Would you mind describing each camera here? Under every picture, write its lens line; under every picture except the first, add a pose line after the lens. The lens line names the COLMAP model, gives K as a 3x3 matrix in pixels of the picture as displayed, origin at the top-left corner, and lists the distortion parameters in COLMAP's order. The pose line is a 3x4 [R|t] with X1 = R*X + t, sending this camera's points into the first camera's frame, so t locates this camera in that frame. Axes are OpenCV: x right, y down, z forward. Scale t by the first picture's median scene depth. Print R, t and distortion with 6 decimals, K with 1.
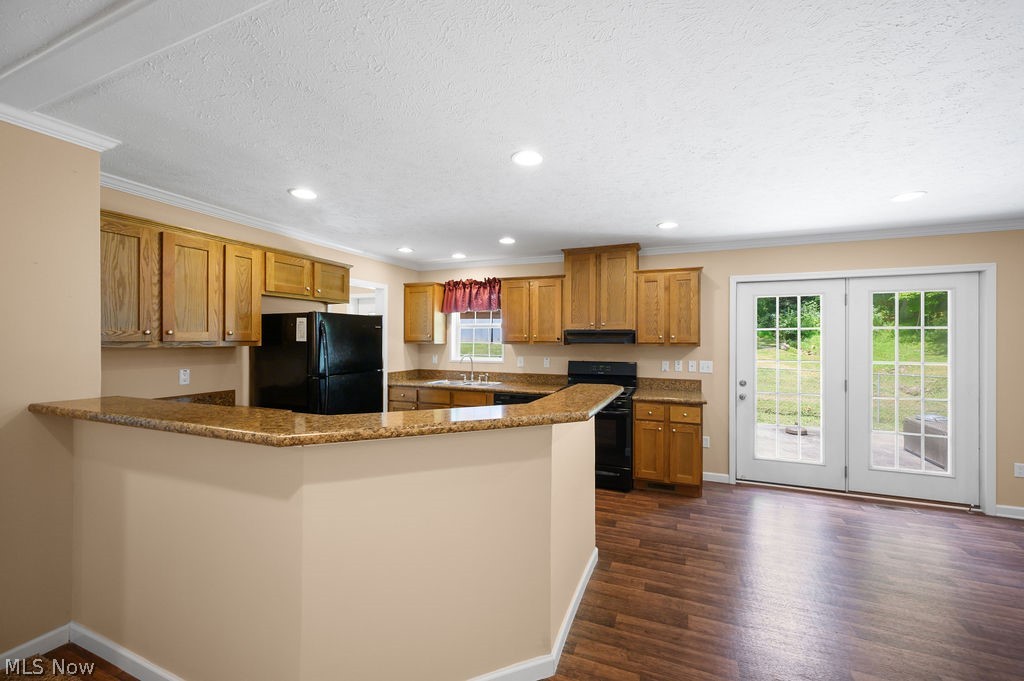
lens RADIAL K [[406.5, 0, 502.5], [0, 406.5, 341.9], [0, 0, 1]] dist [-0.009547, 0.000686]
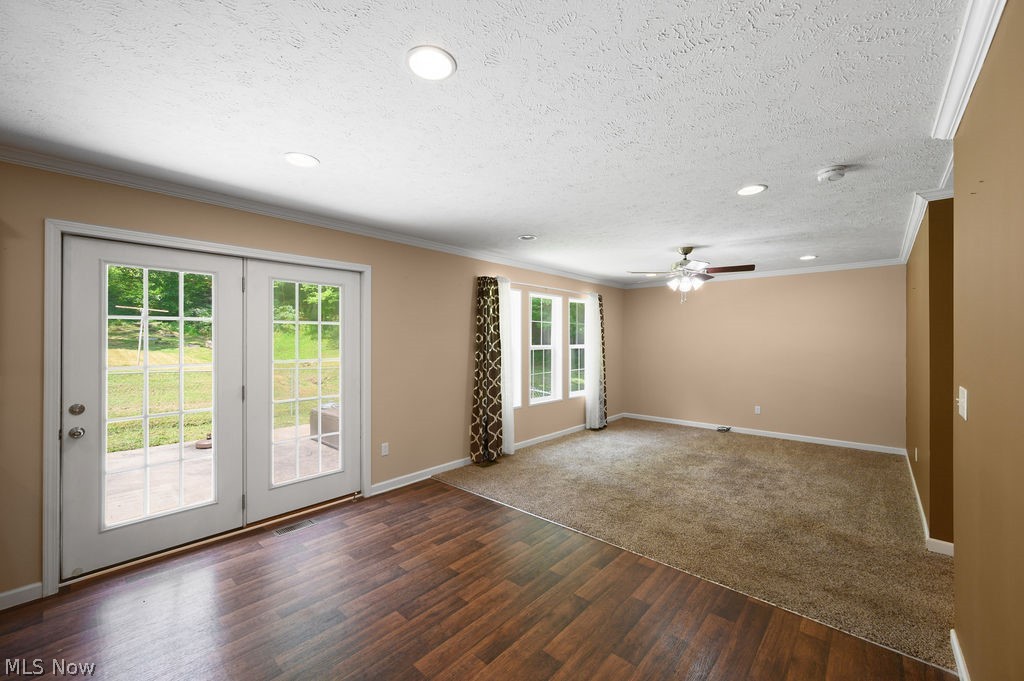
lens RADIAL K [[406.5, 0, 506.4], [0, 406.5, 337.1], [0, 0, 1]] dist [-0.009547, 0.000686]
pose [[0.340840, -0.004476, 0.940111, 0.303881], [-0.003816, 0.999974, 0.006144, -0.010152], [-0.940114, -0.005681, 0.340814, 0.265484]]
